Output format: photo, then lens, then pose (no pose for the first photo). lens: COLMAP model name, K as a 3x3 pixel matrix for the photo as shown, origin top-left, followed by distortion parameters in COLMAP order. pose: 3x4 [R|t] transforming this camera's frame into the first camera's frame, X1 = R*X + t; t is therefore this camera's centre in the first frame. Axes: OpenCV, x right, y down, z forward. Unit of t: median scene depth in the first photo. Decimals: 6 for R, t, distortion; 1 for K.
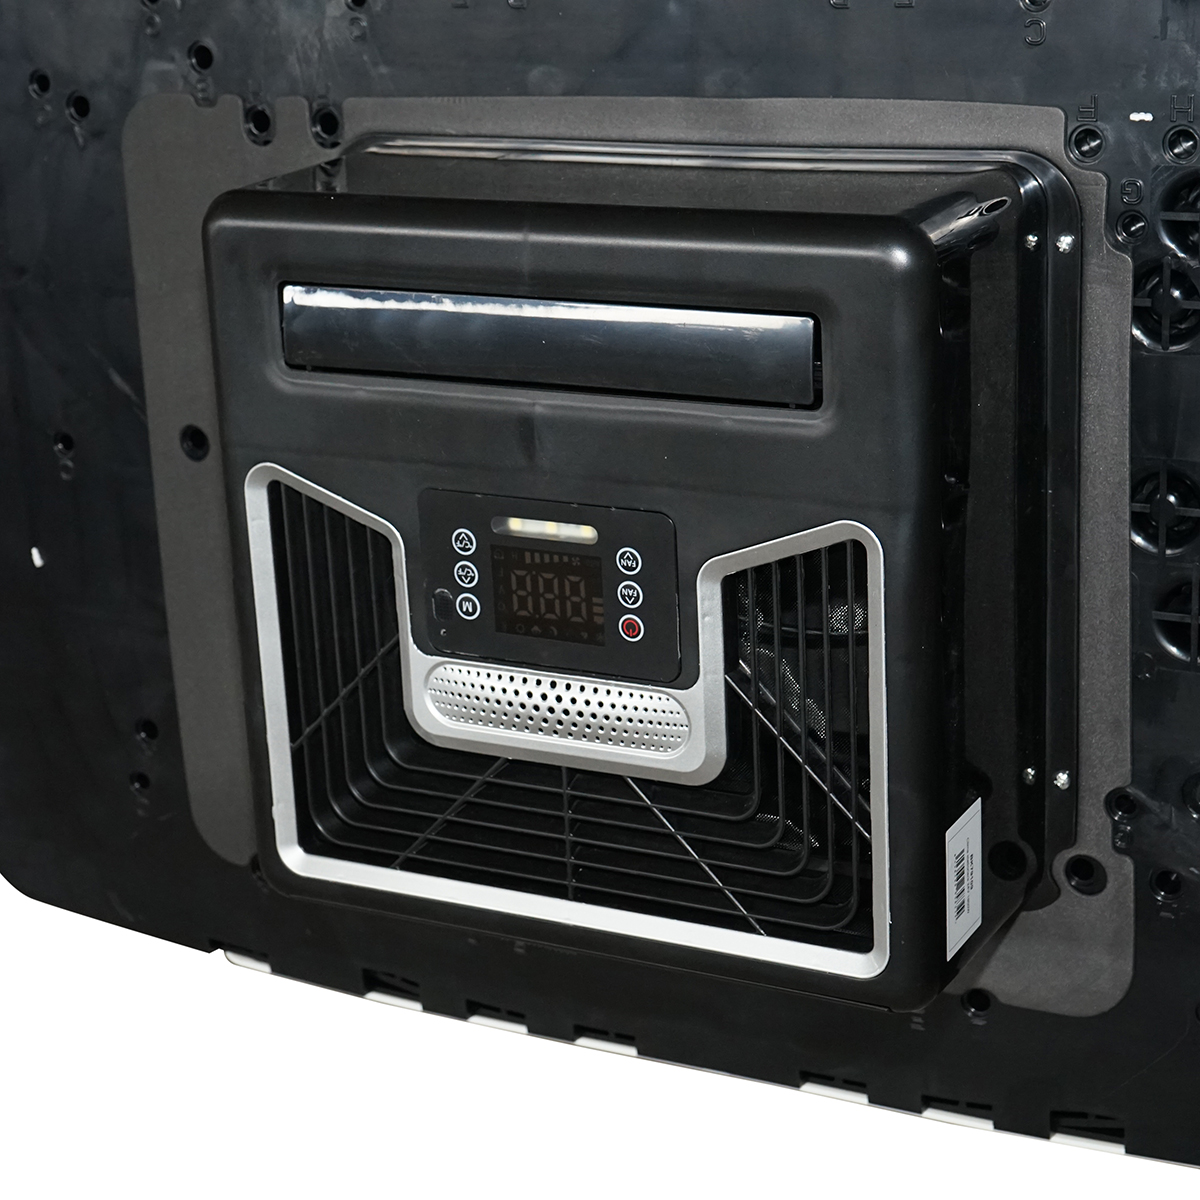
lens RADIAL K [[2710.7, 0, 600.0], [0, 2710.7, 600.0], [0, 0, 1]] dist [0.019060, -0.338855]
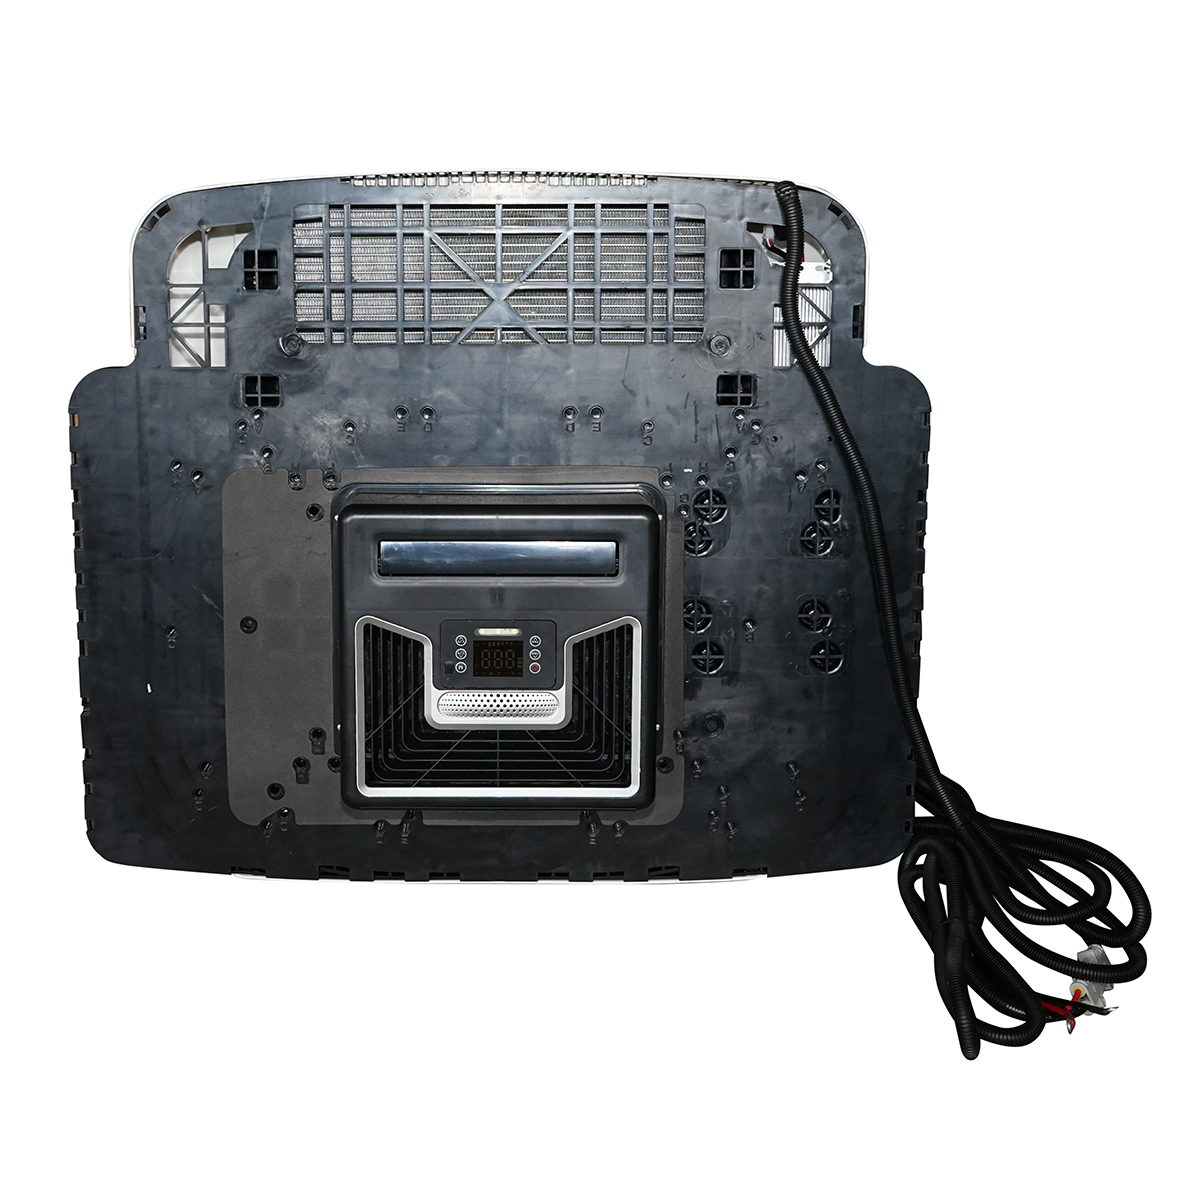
lens RADIAL K [[1950.9, 0, 600.0], [0, 1950.9, 600.0], [0, 0, 1]] dist [-0.008856, -0.009654]
pose [[0.874522, -0.039026, 0.483413, -0.800996], [0.104598, 0.988477, -0.109422, 0.150806], [-0.473573, 0.146256, 0.868526, -0.622050]]
